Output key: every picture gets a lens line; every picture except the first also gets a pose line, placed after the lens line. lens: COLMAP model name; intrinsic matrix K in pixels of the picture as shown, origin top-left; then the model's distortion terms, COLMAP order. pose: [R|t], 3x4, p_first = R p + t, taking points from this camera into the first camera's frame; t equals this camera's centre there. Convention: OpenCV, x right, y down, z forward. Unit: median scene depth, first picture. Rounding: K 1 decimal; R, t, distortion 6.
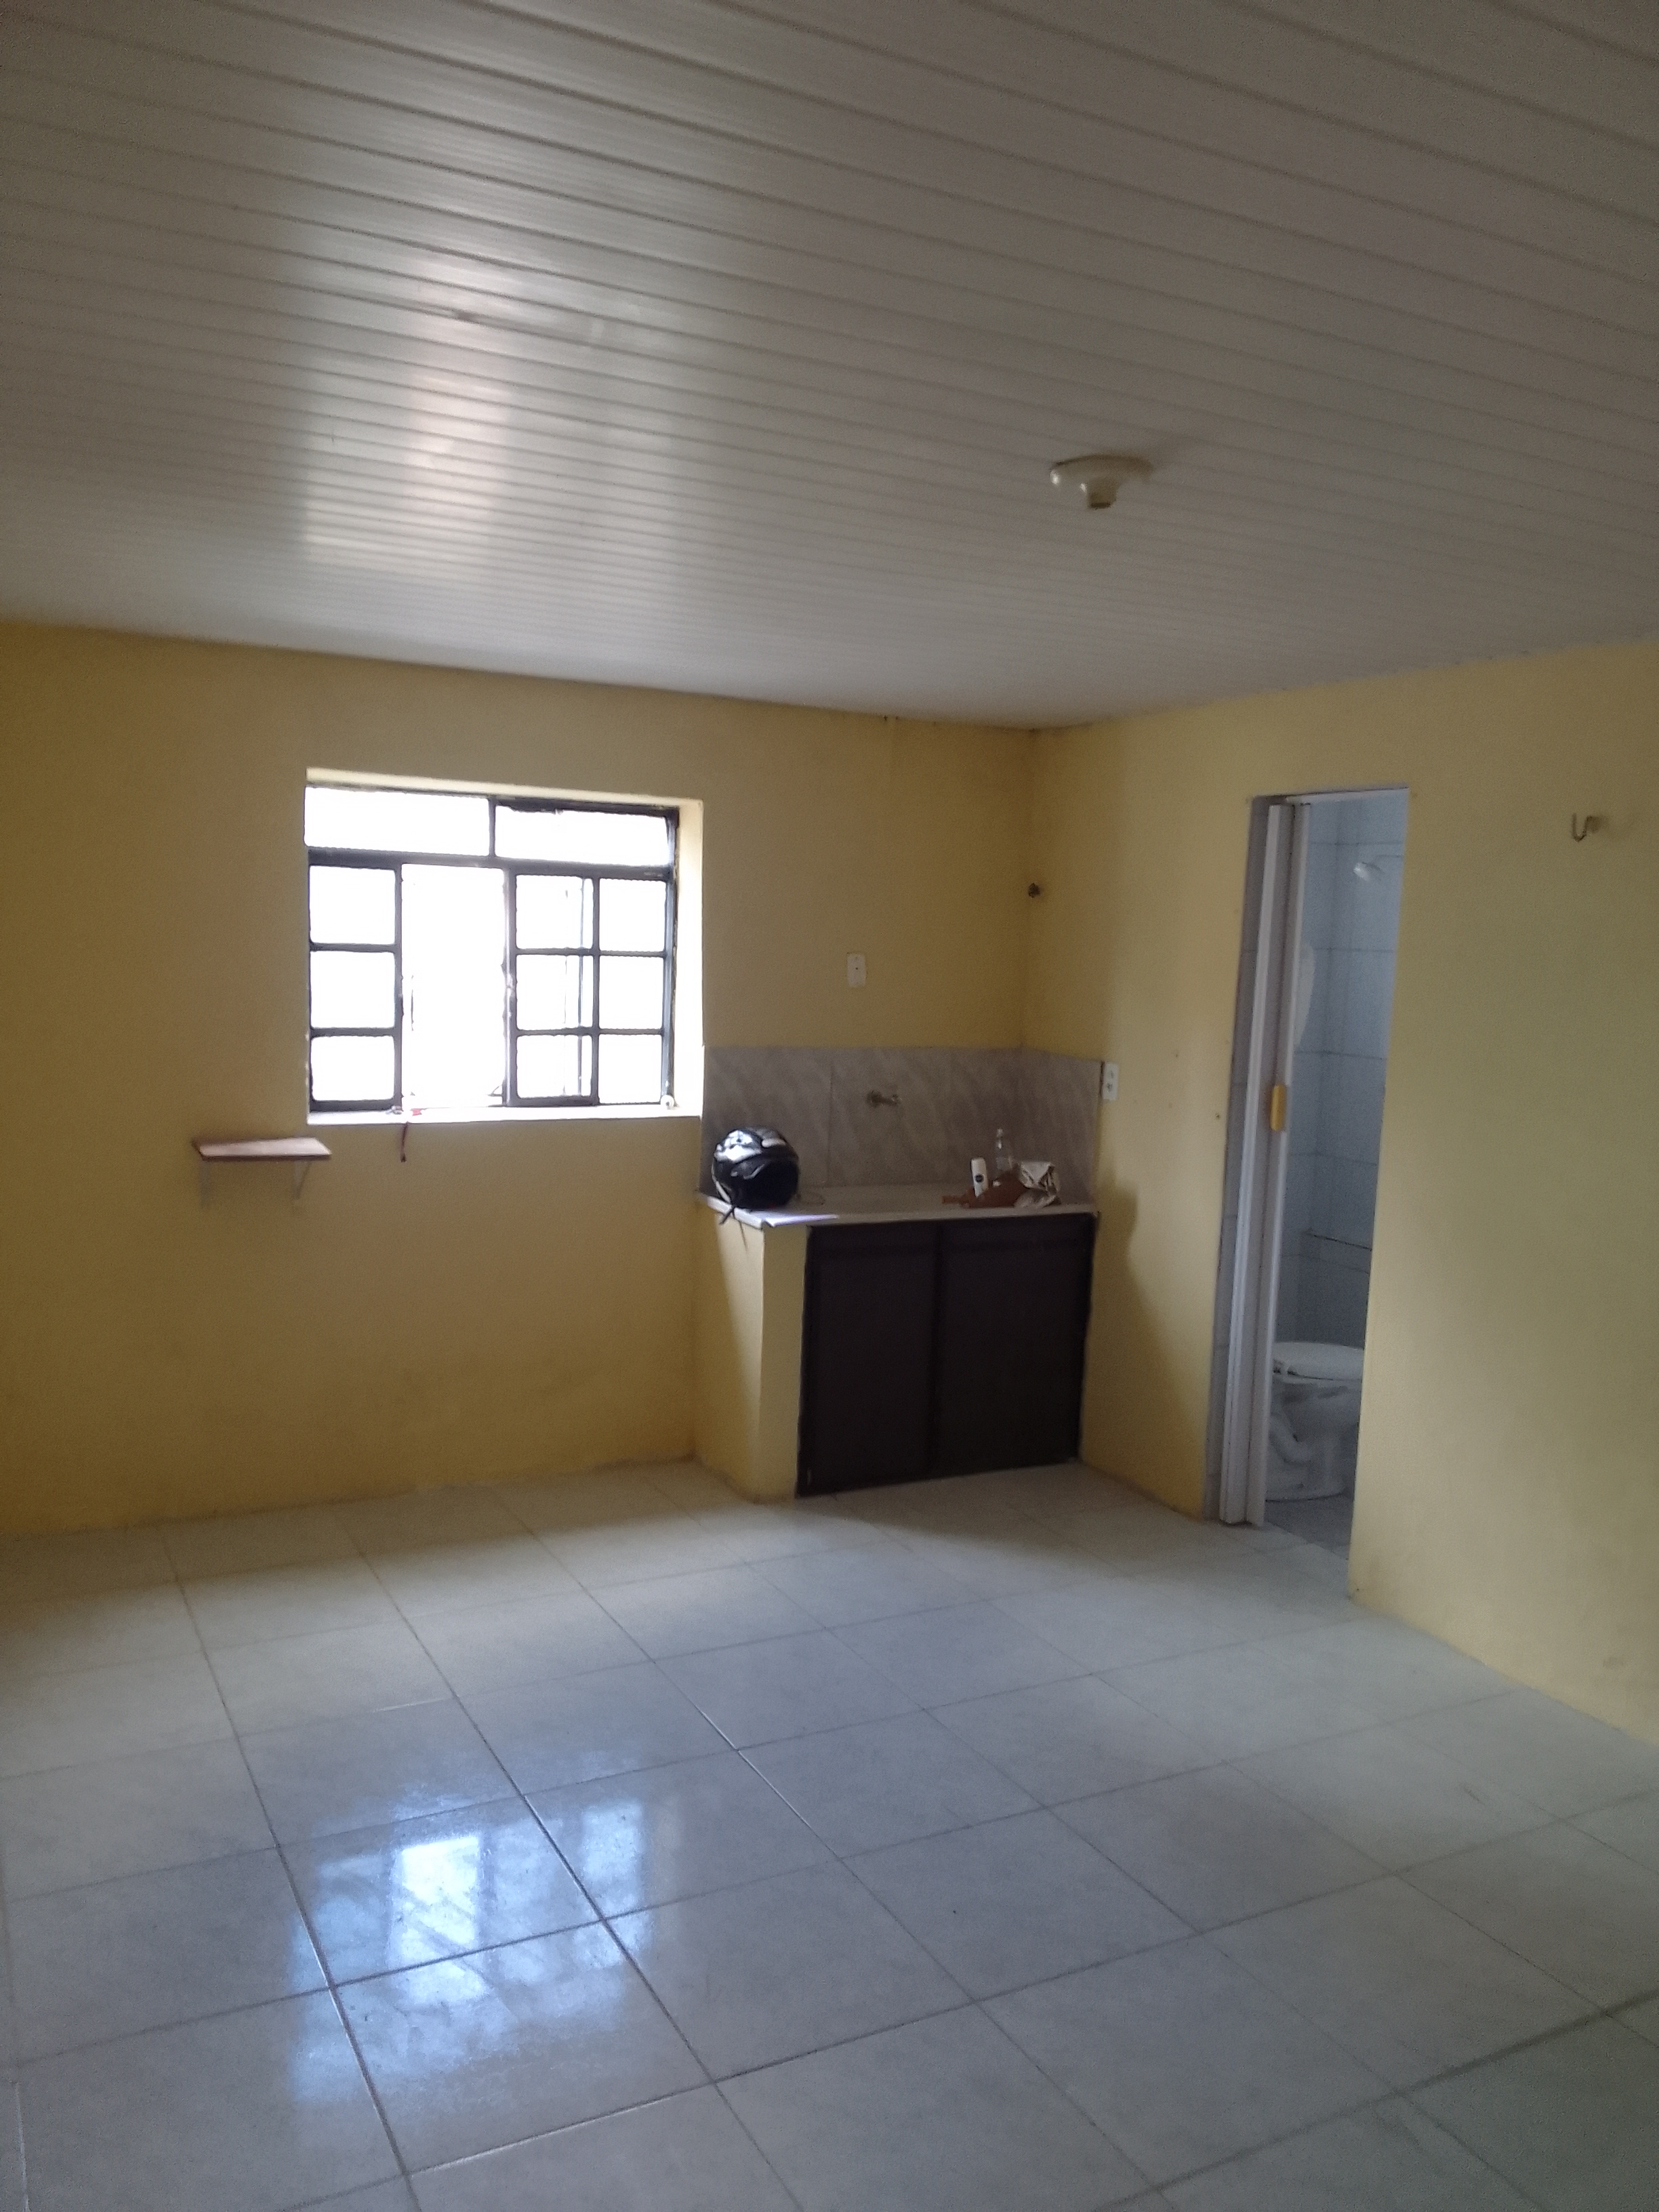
lens RADIAL K [[1717.8, 0, 876.1], [0, 1717.8, 1116.2], [0, 0, 1]] dist [0.004818, -0.004681]
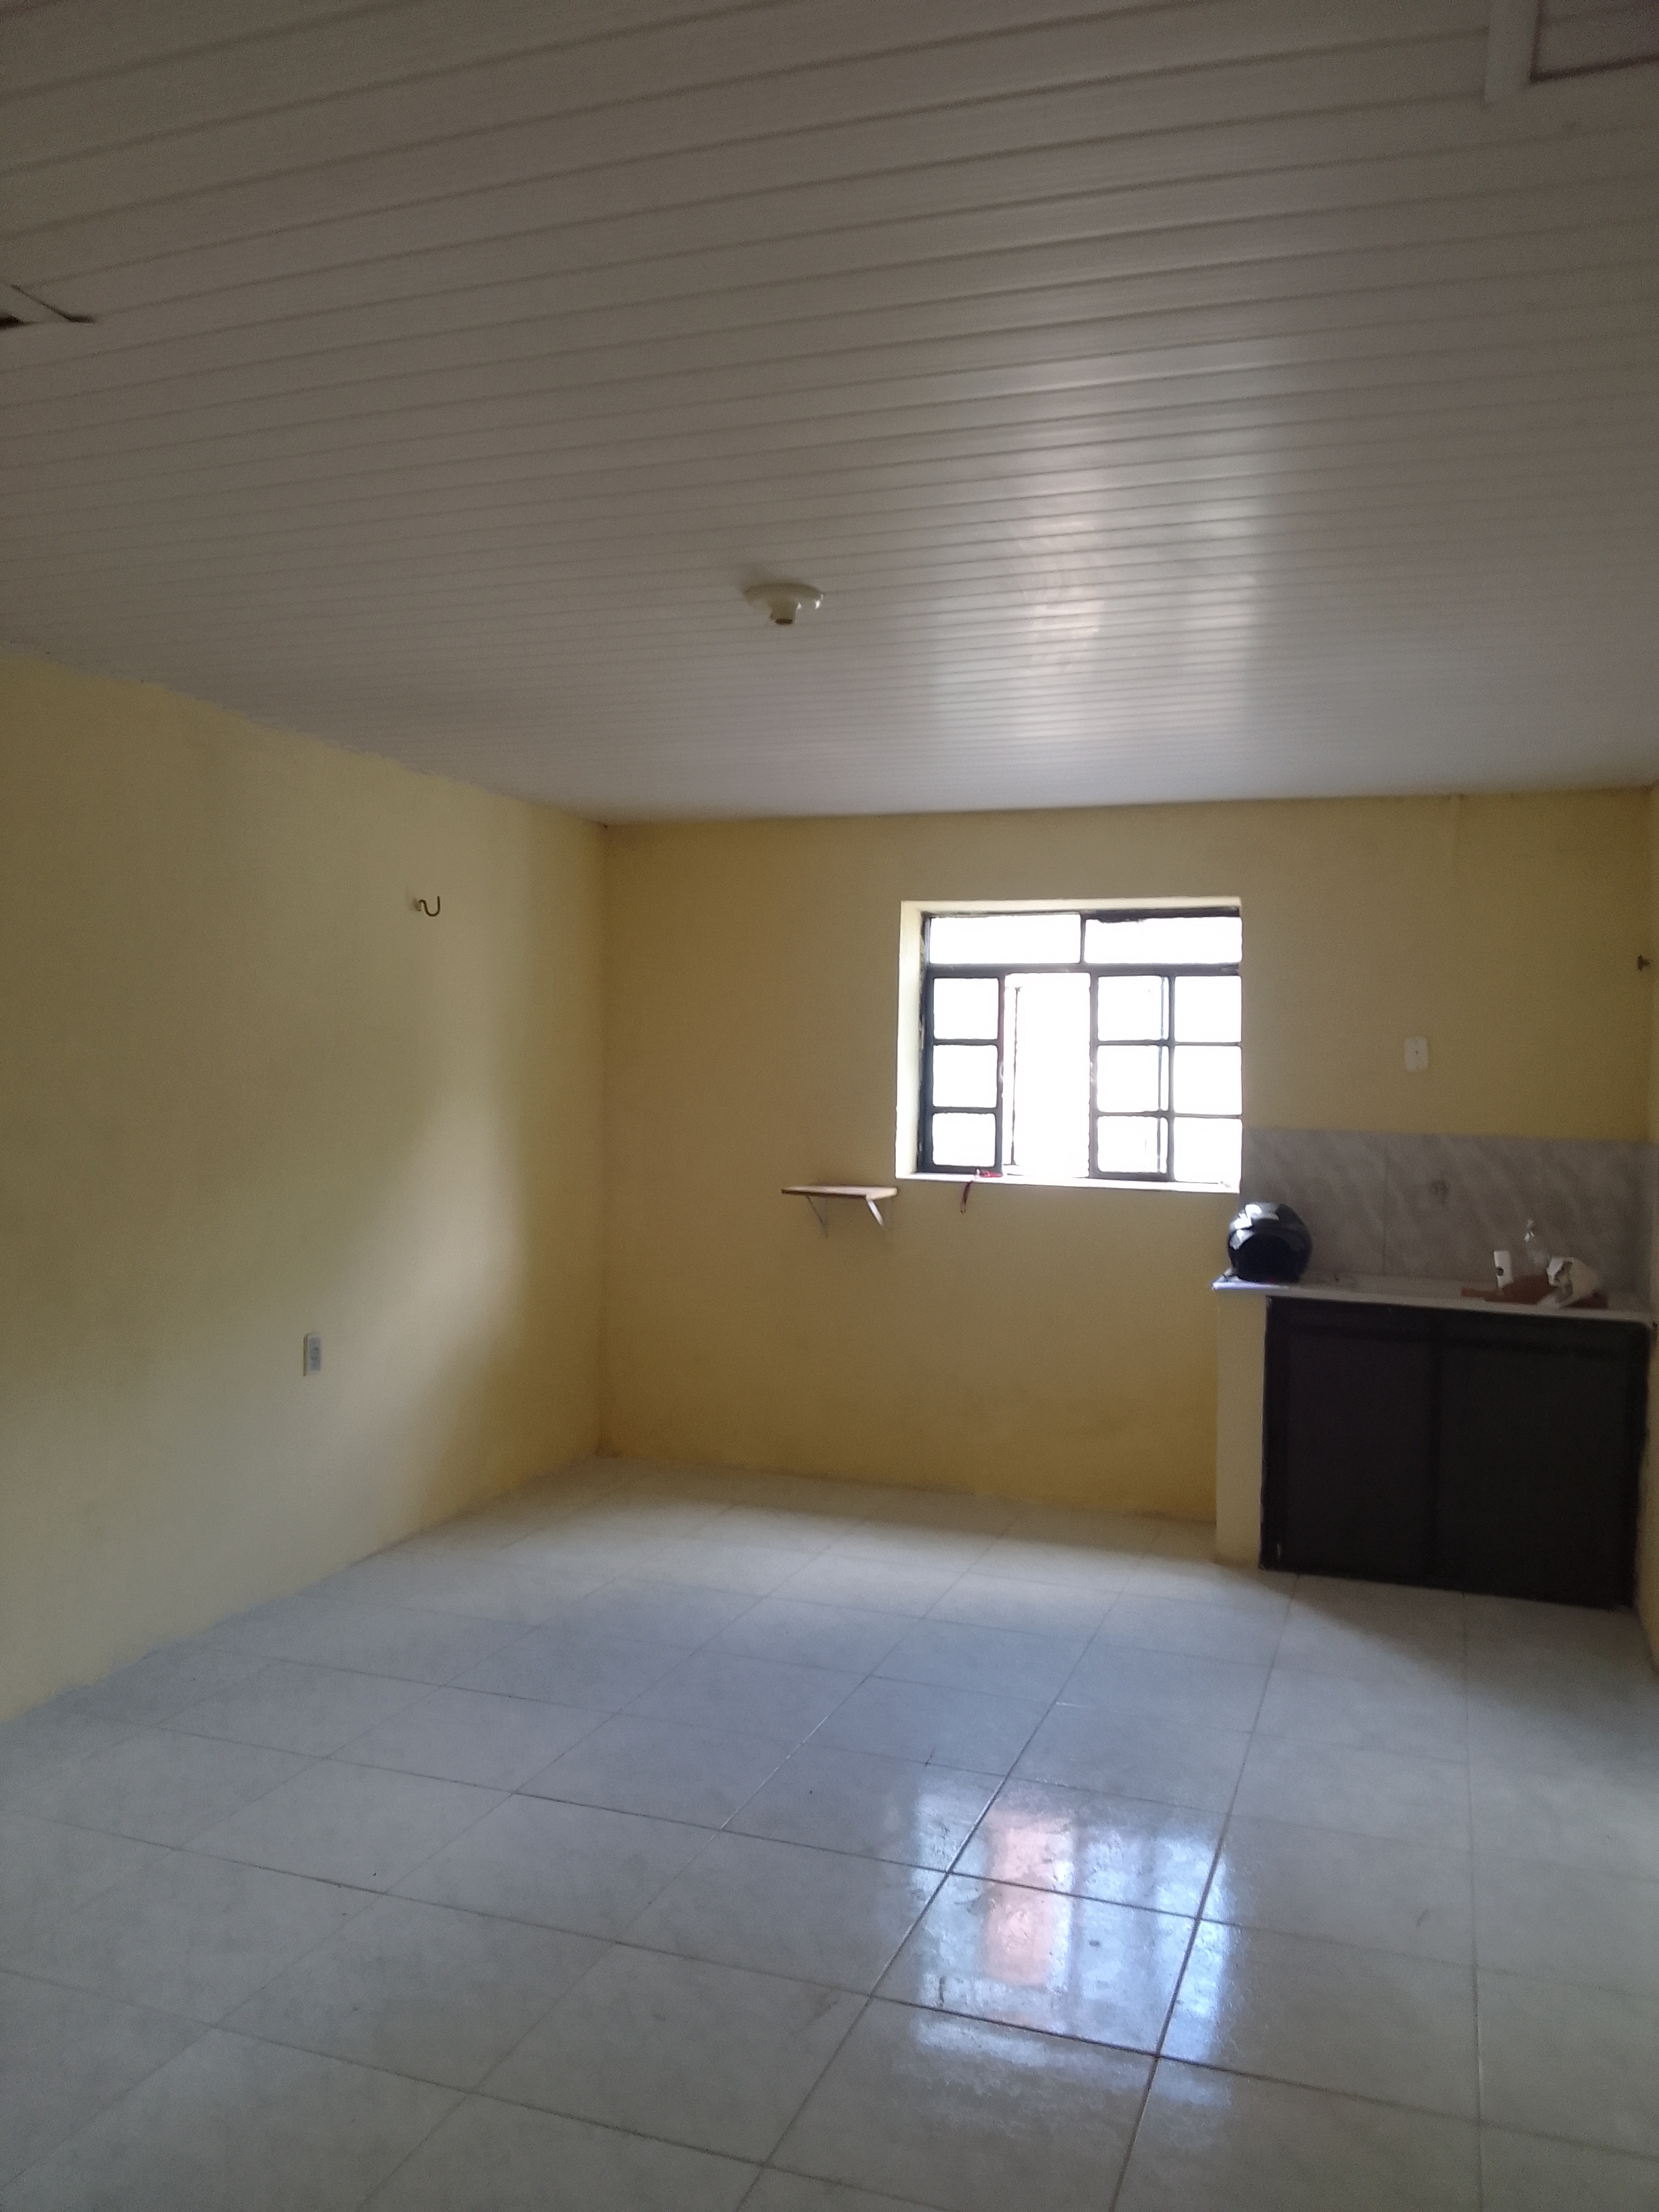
lens RADIAL K [[1696.6, 0, 763.0], [0, 1696.6, 1106.3], [0, 0, 1]] dist [-0.044370, -0.002798]
pose [[0.630086, -0.008666, -0.776477, 0.525350], [-0.081020, 0.993746, -0.076836, 0.050868], [0.772287, 0.111324, 0.625444, 0.123191]]
